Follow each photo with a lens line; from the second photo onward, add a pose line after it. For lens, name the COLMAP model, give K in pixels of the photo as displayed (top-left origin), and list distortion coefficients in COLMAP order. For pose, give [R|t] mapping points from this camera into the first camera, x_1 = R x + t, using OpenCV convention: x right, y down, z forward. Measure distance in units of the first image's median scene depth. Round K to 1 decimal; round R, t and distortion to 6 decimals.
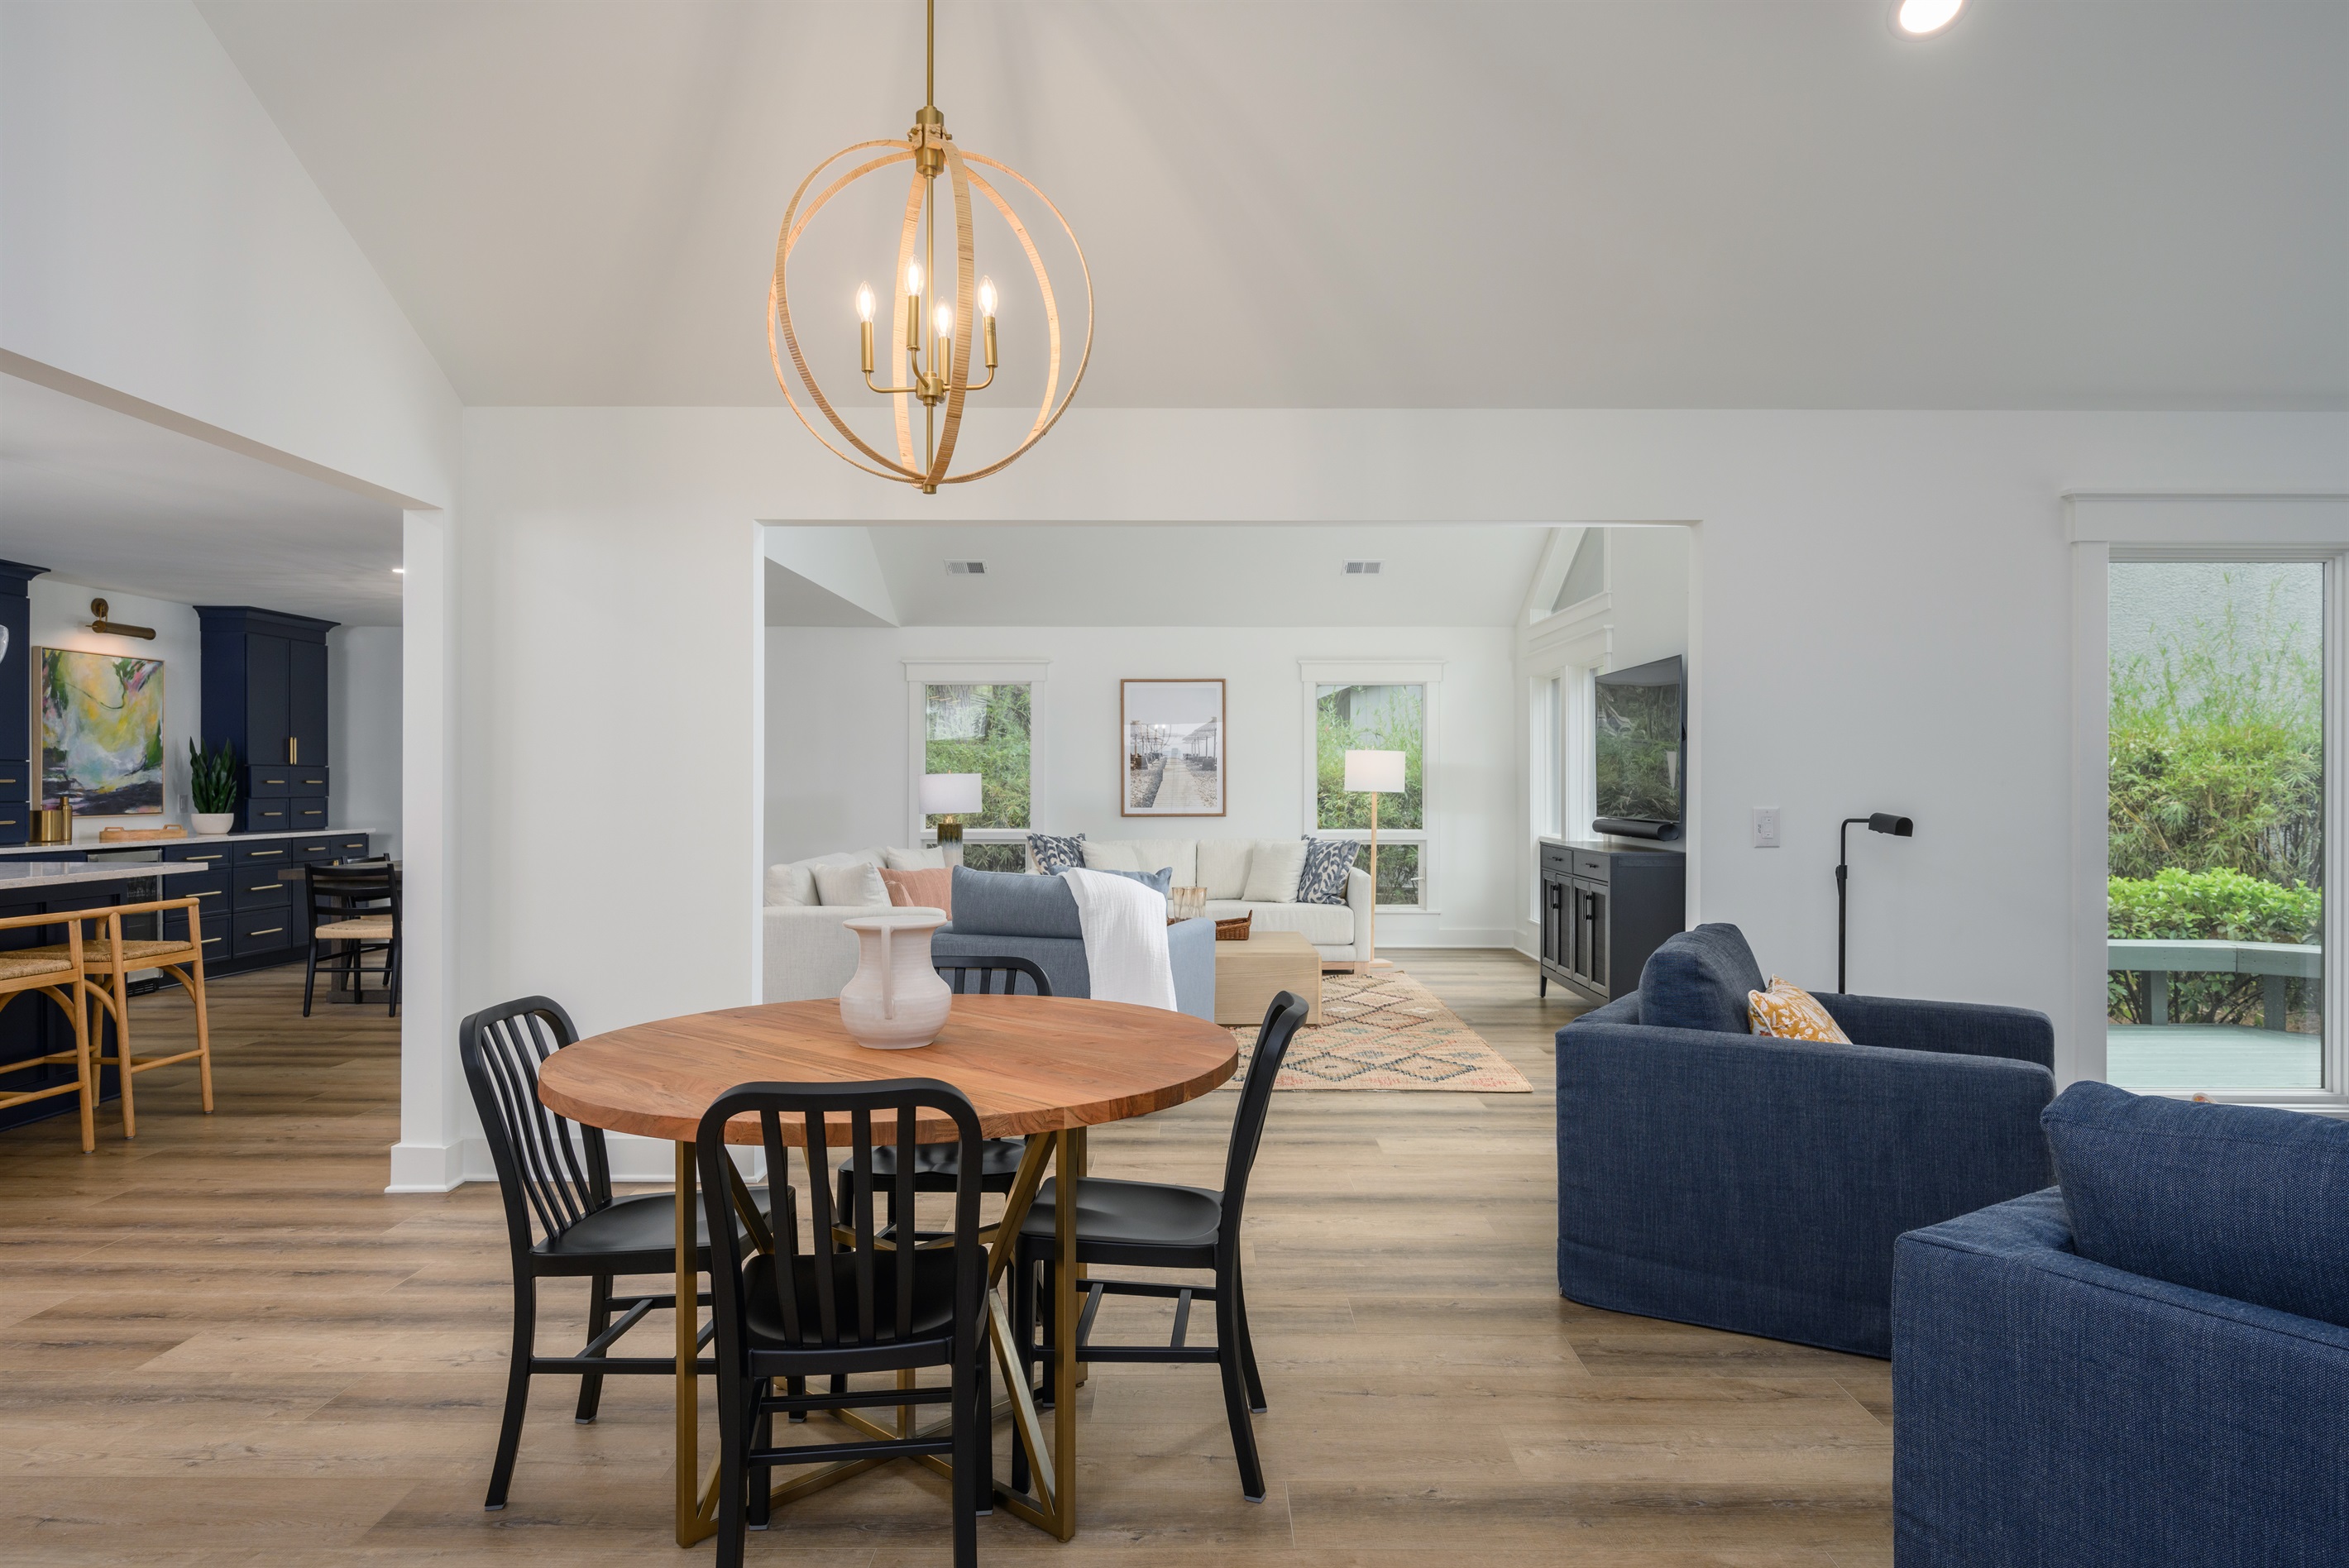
lens RADIAL K [[1421.4, 0, 1187.6], [0, 1421.4, 778.2], [0, 0, 1]] dist [0.007665, -0.003543]
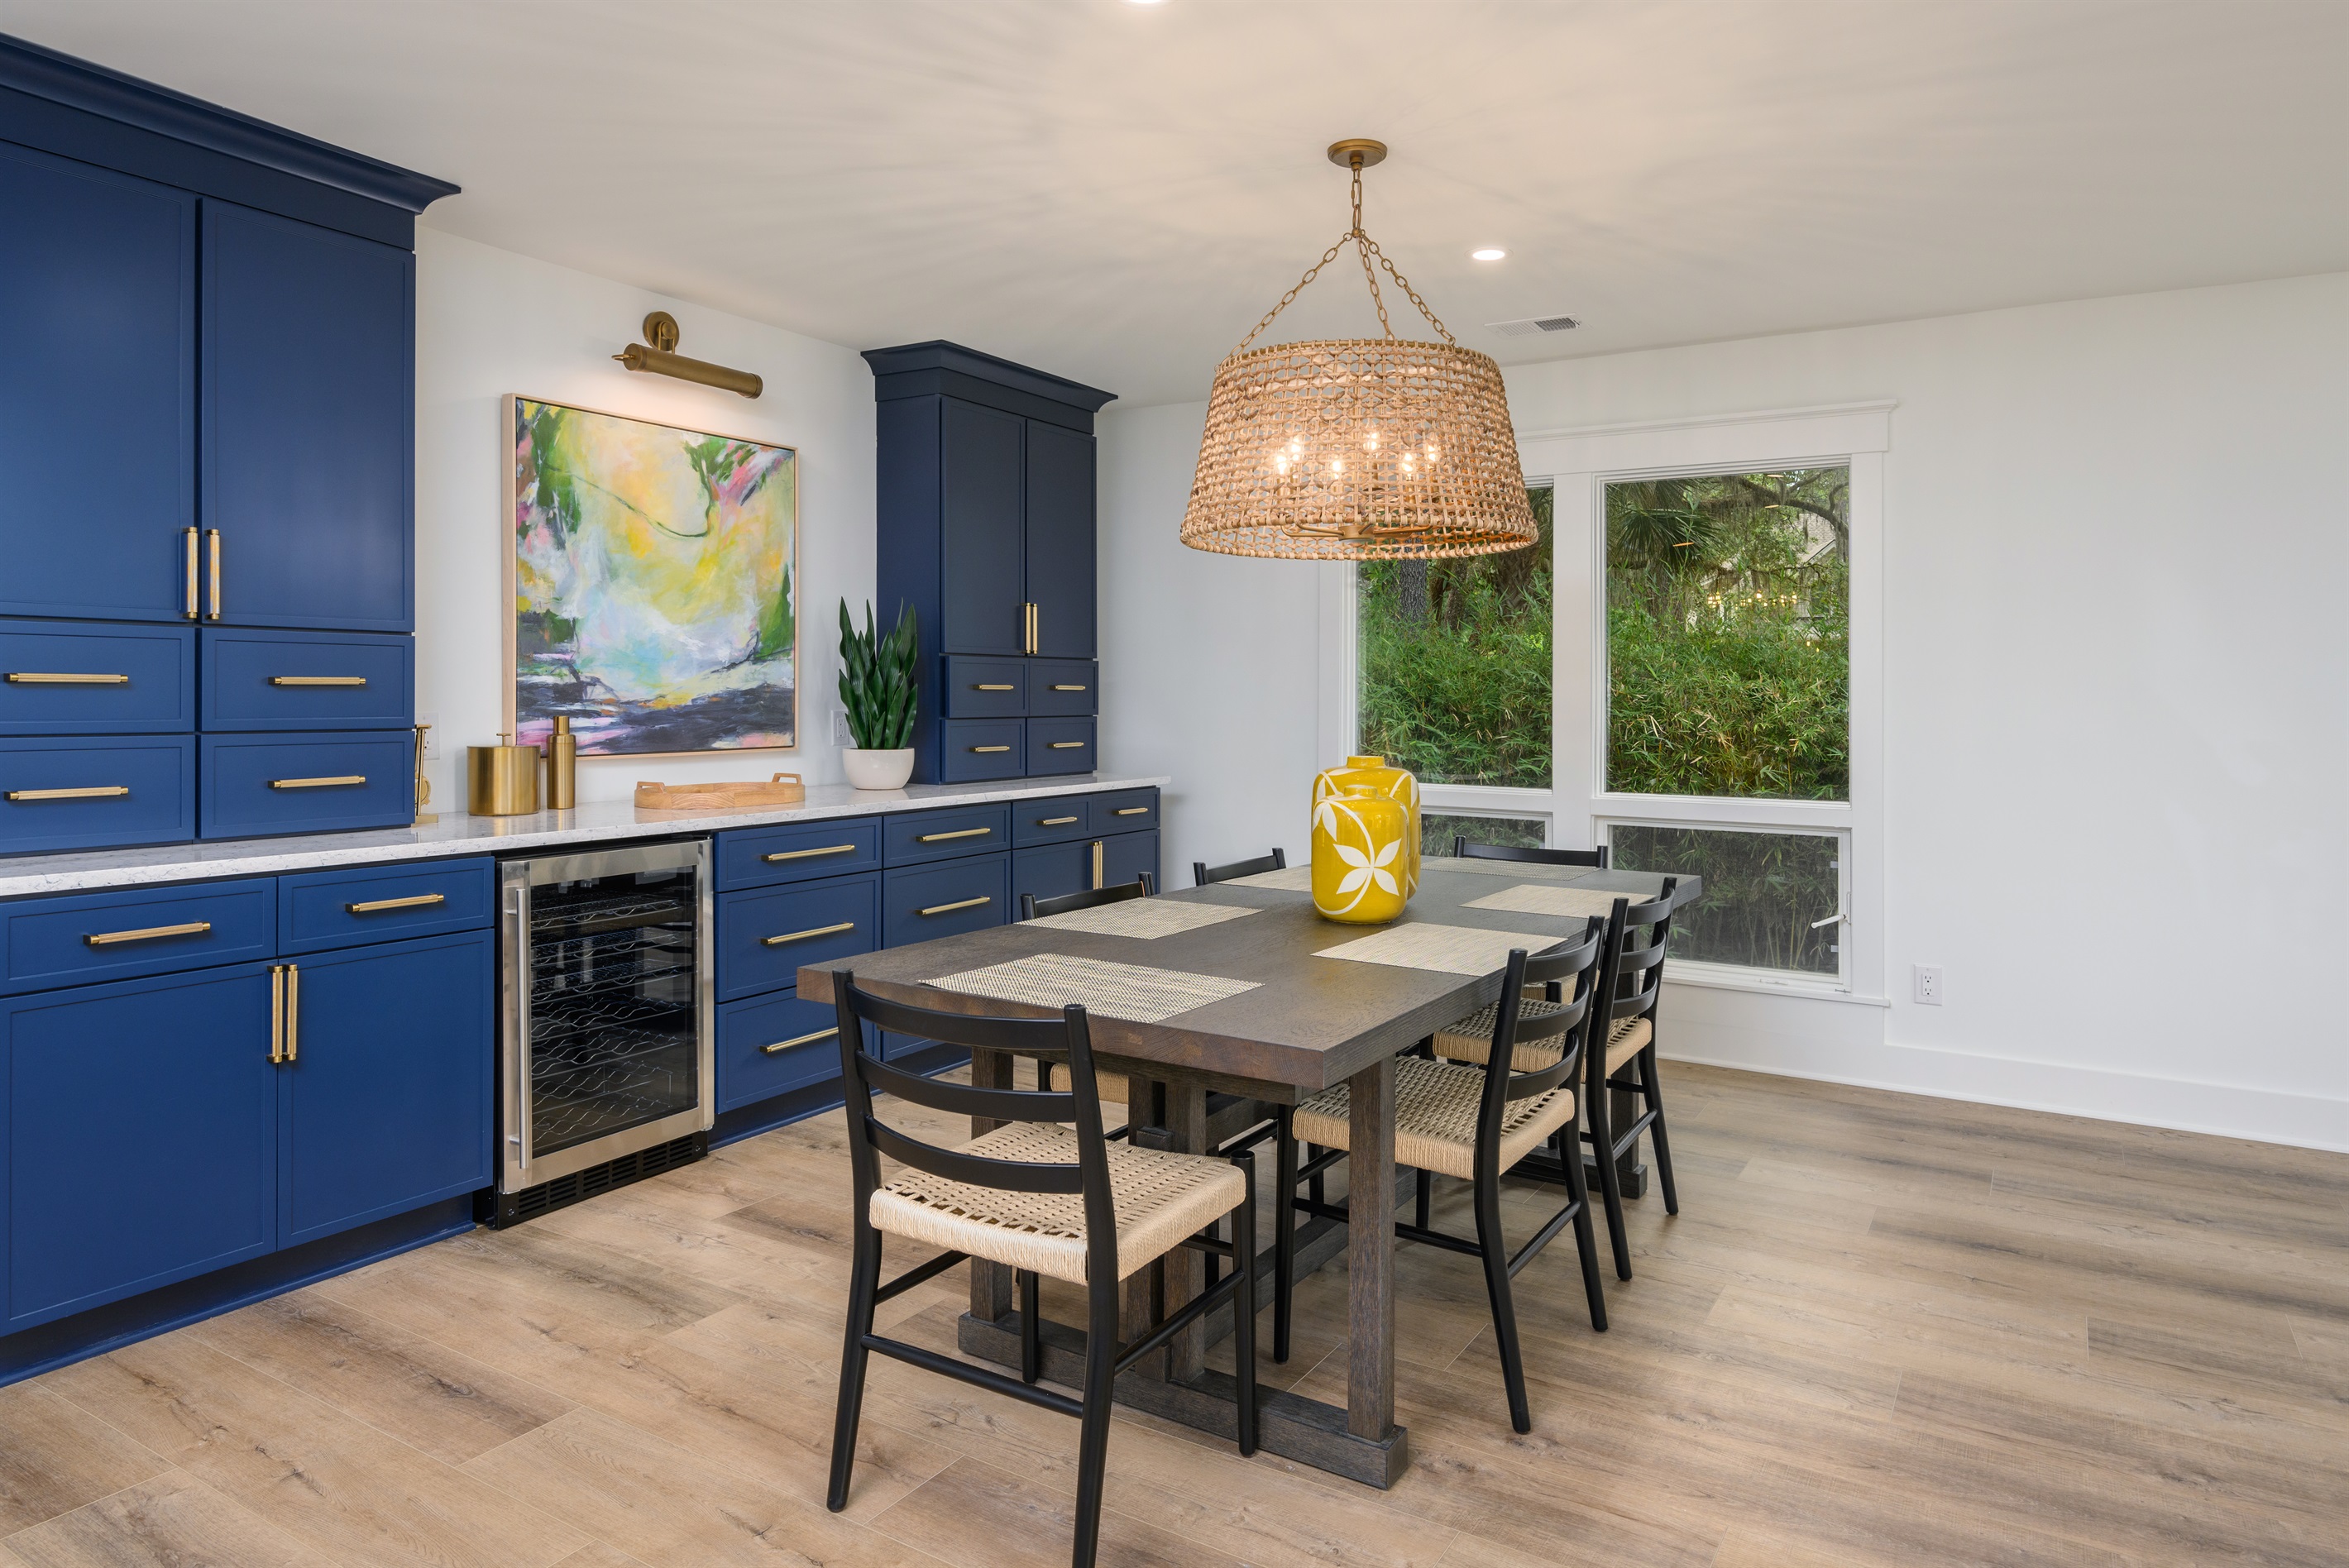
lens RADIAL K [[1421.4, 0, 1241.2], [0, 1421.4, 691.2], [0, 0, 1]] dist [0.007665, -0.003543]
pose [[0.865448, 0.004513, -0.500978, -0.329937], [-0.003915, 0.999990, 0.002247, 0.002593], [0.500983, 0.000017, 0.865457, 0.647907]]
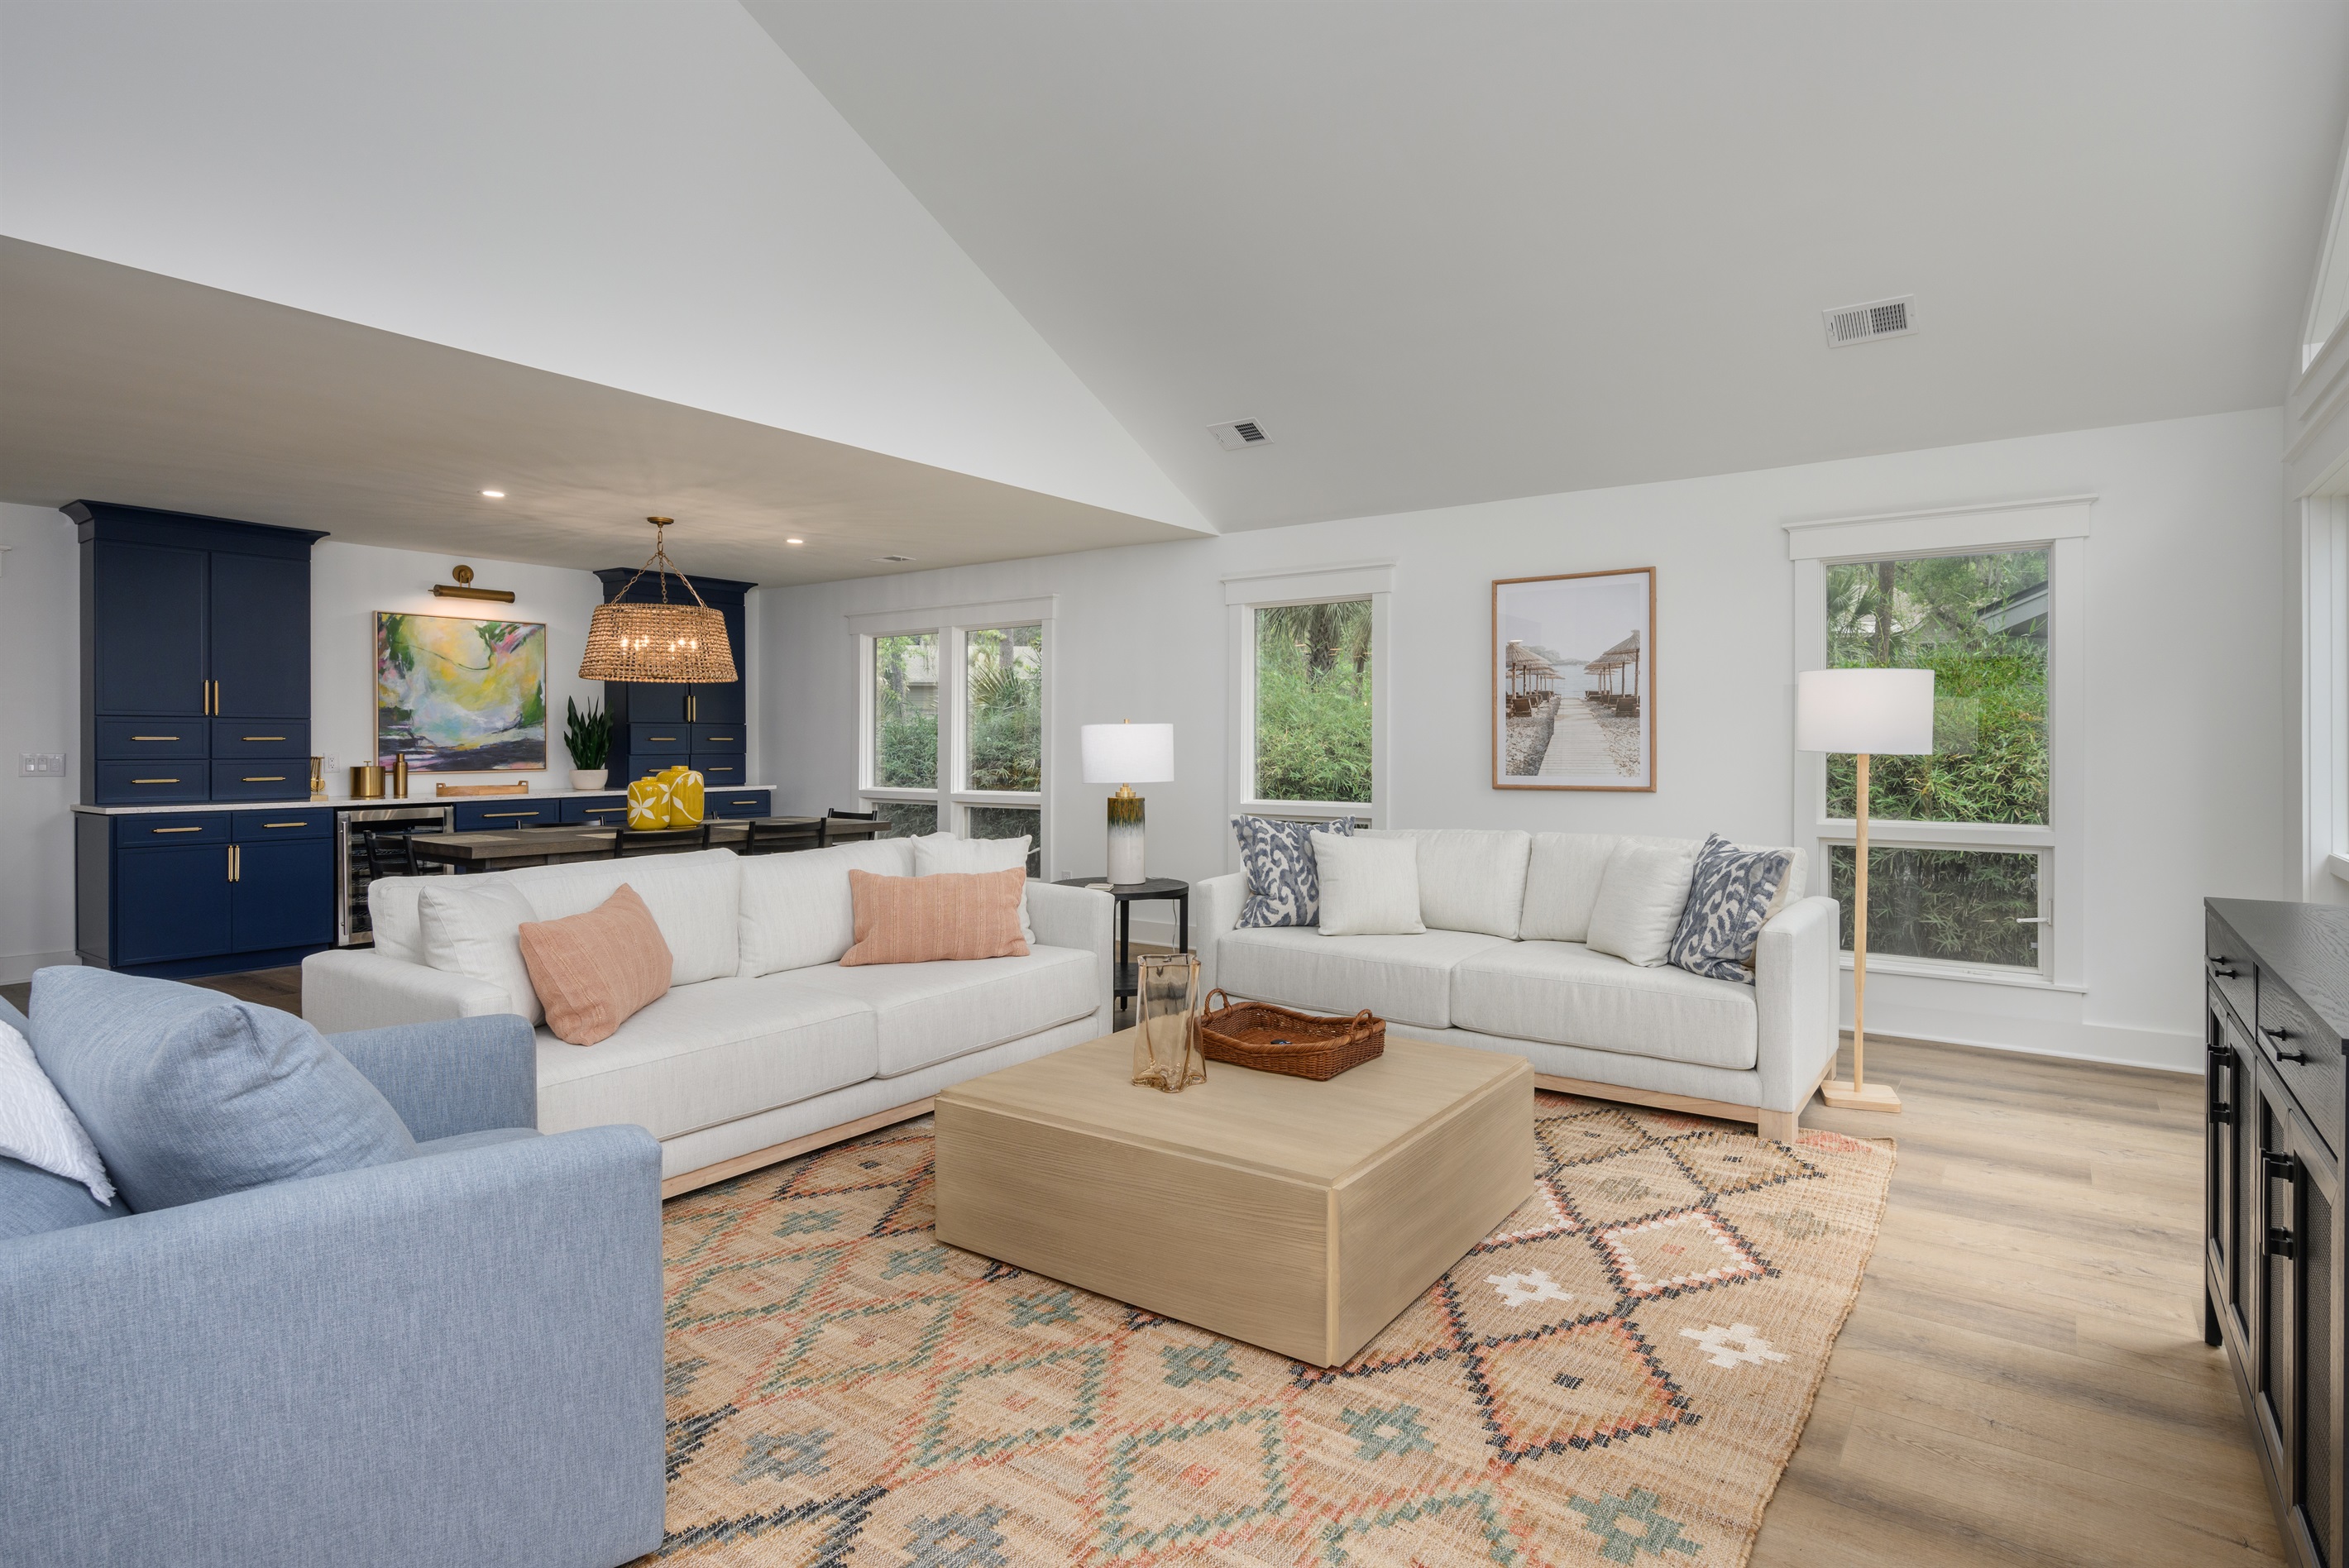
lens RADIAL K [[1168.8, 0, 1249.3], [0, 1168.8, 740.3], [0, 0, 1]] dist [-0.004940, 0.000653]
pose [[0.832738, -0.002686, -0.553661, 0.190919], [0.003488, 0.999994, 0.000395, 0.004761], [0.553656, -0.002260, 0.832742, 0.578109]]
